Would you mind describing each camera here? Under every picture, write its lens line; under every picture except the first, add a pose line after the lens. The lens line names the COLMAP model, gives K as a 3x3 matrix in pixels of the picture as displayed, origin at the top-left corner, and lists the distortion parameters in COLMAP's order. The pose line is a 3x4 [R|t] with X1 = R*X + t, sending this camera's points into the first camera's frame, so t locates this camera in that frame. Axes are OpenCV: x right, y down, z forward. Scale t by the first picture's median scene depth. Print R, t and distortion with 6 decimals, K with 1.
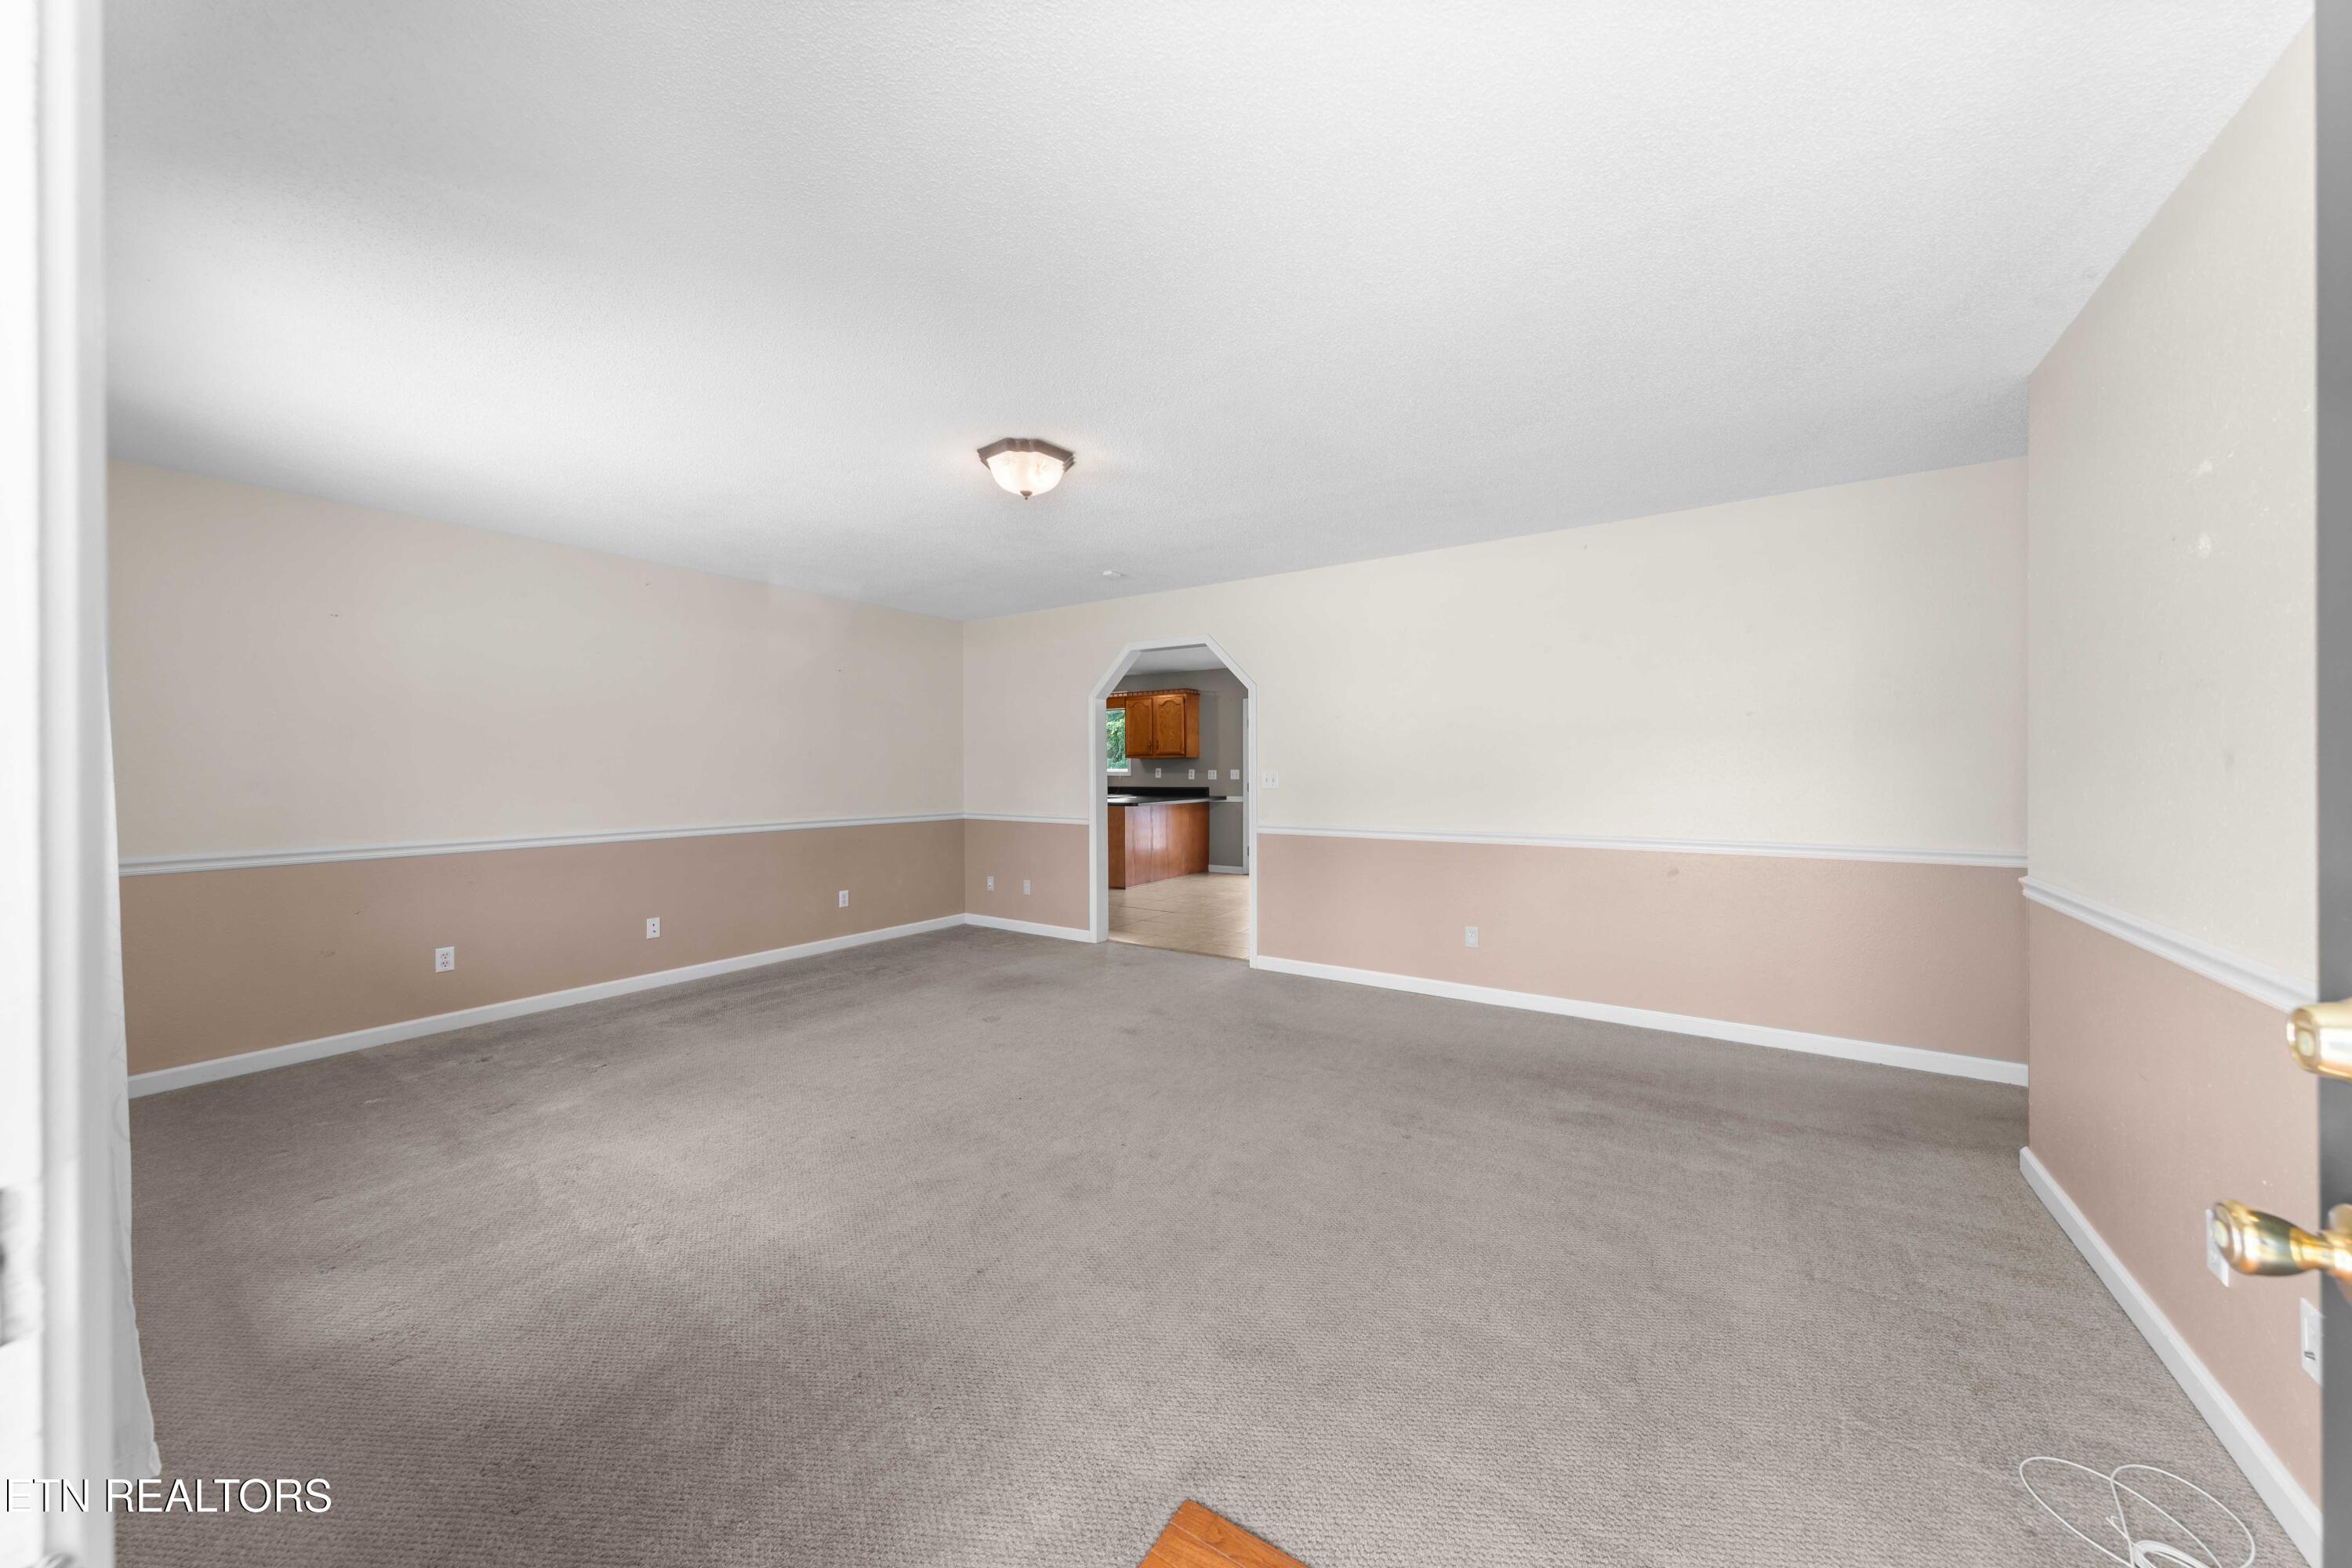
lens RADIAL K [[841.6, 0, 1186.6], [0, 841.6, 768.8], [0, 0, 1]] dist [0.002355, -0.000335]
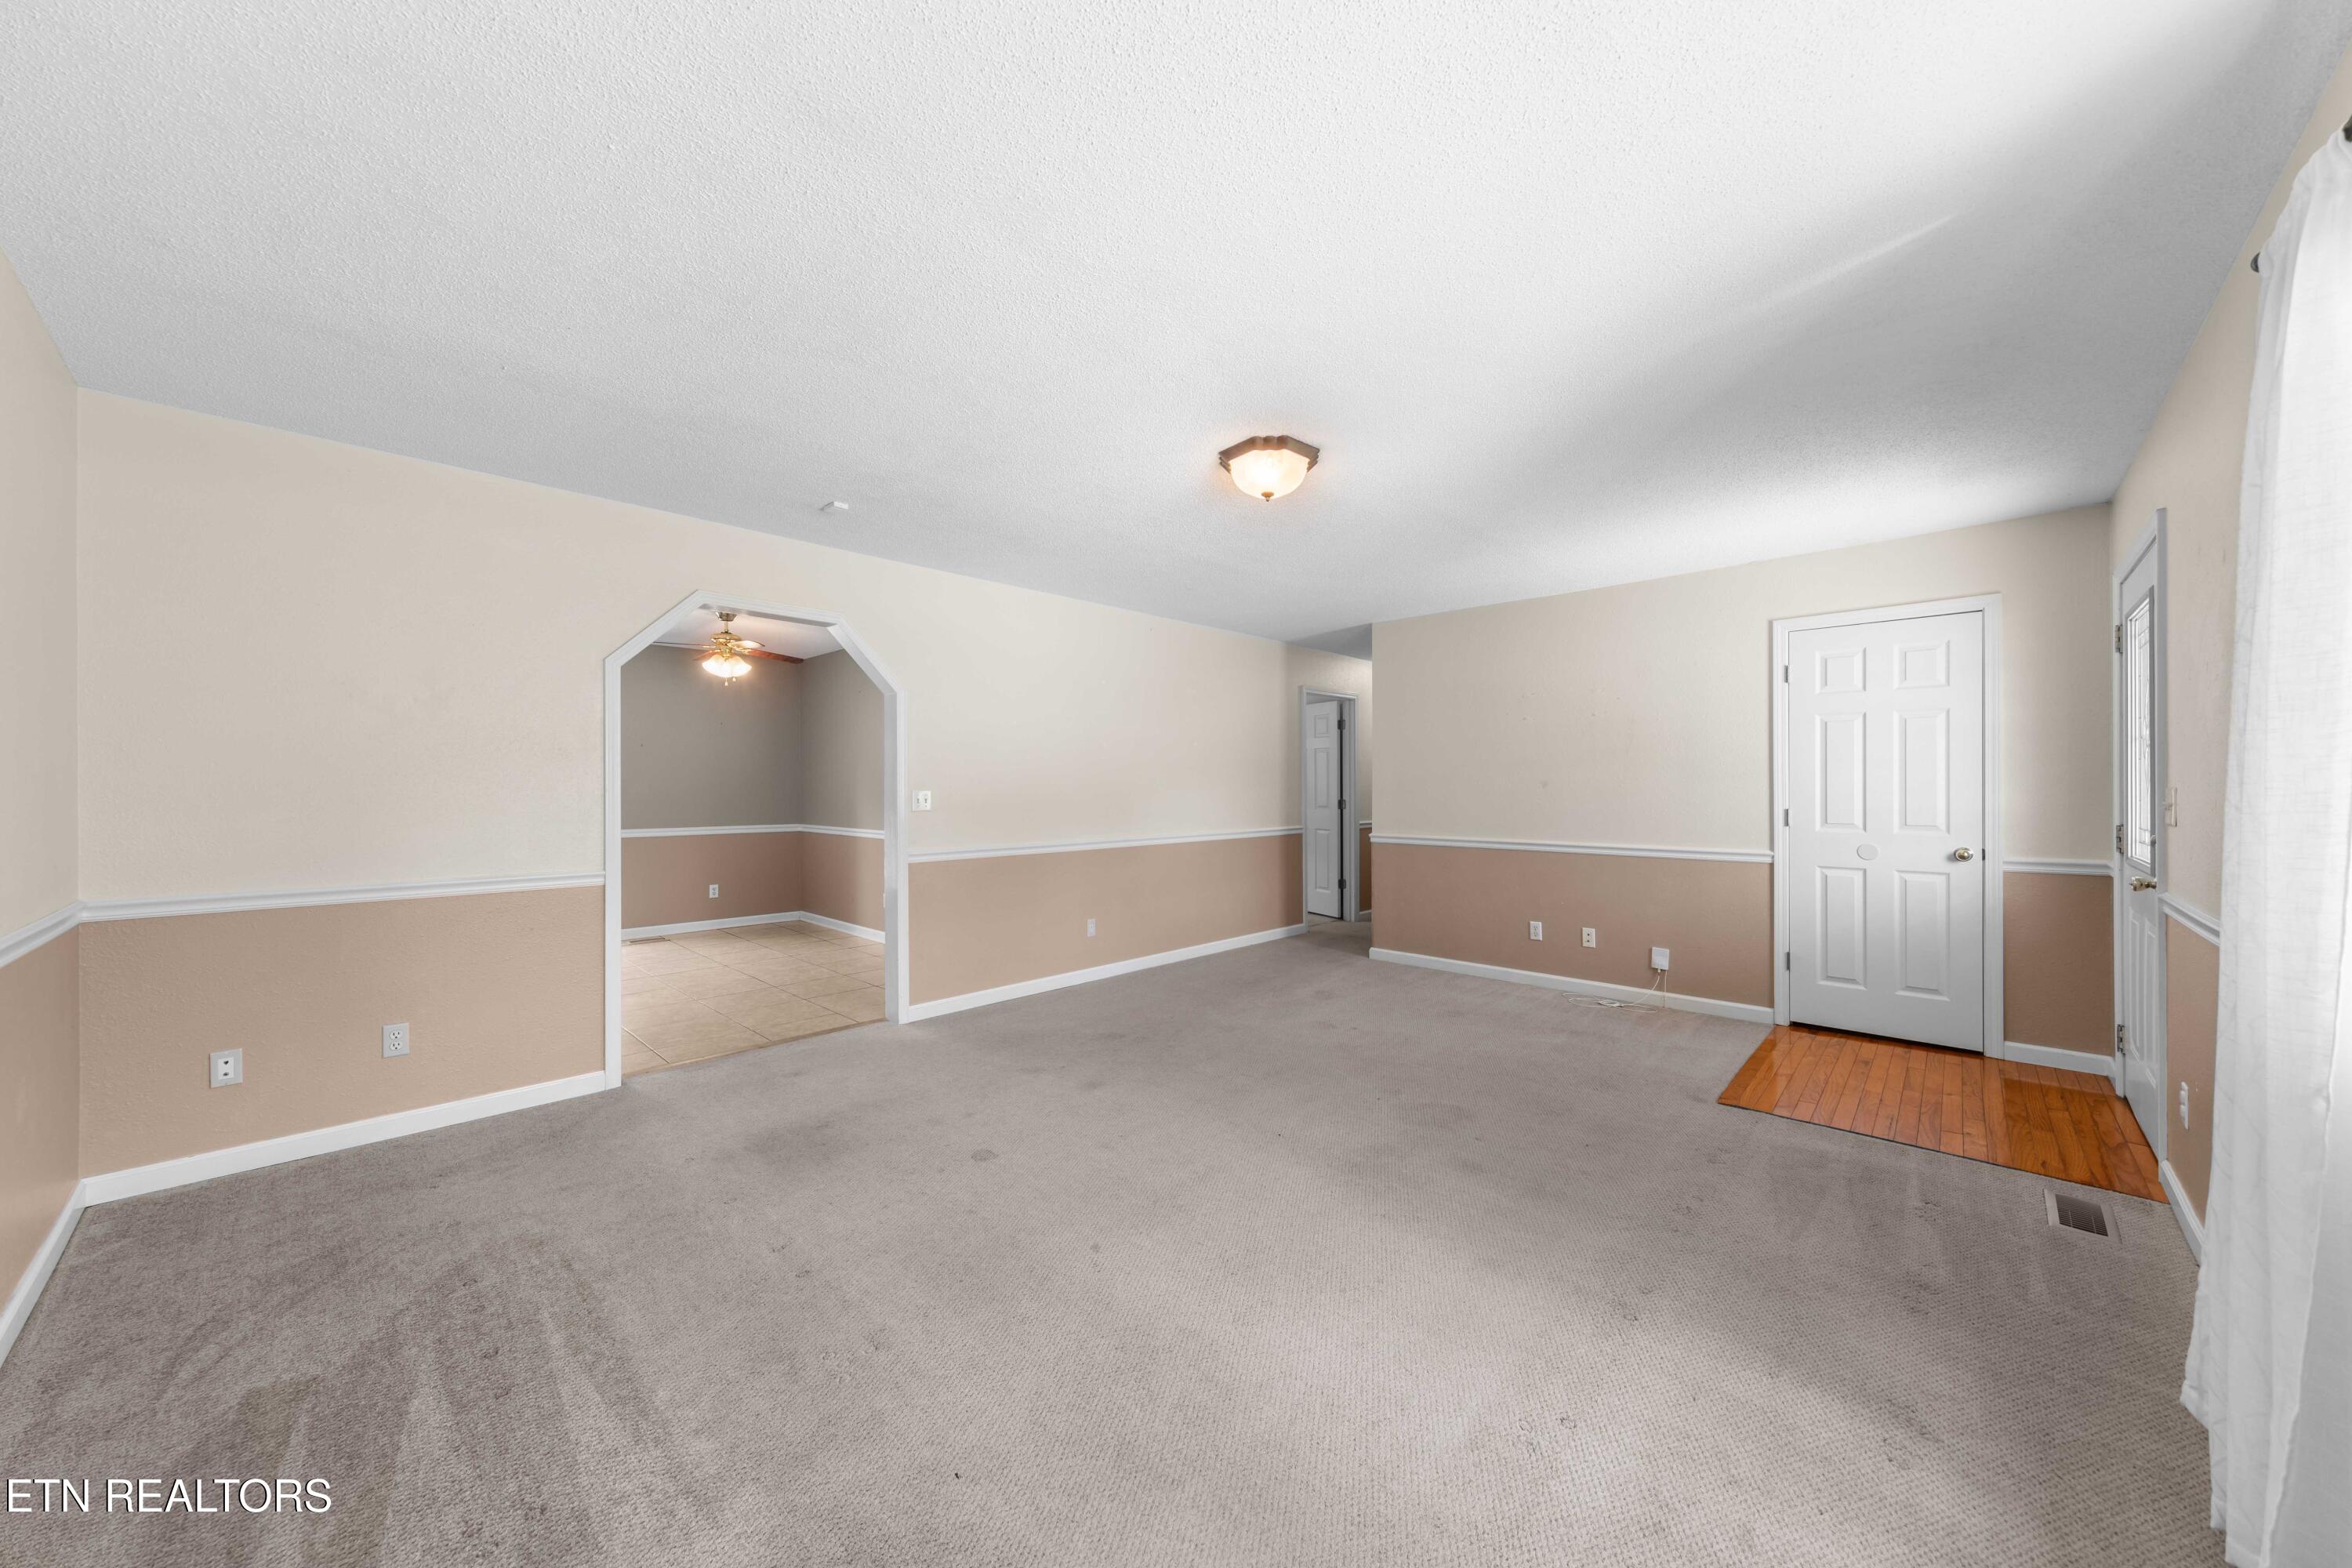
lens RADIAL K [[849.3, 0, 1160.4], [0, 849.3, 786.5], [0, 0, 1]] dist [-0.000568, -0.000037]
pose [[0.150434, 0.005611, 0.988604, -0.685511], [0.002742, 0.999978, -0.006093, 0.004731], [-0.988616, 0.003627, 0.150416, 0.584937]]
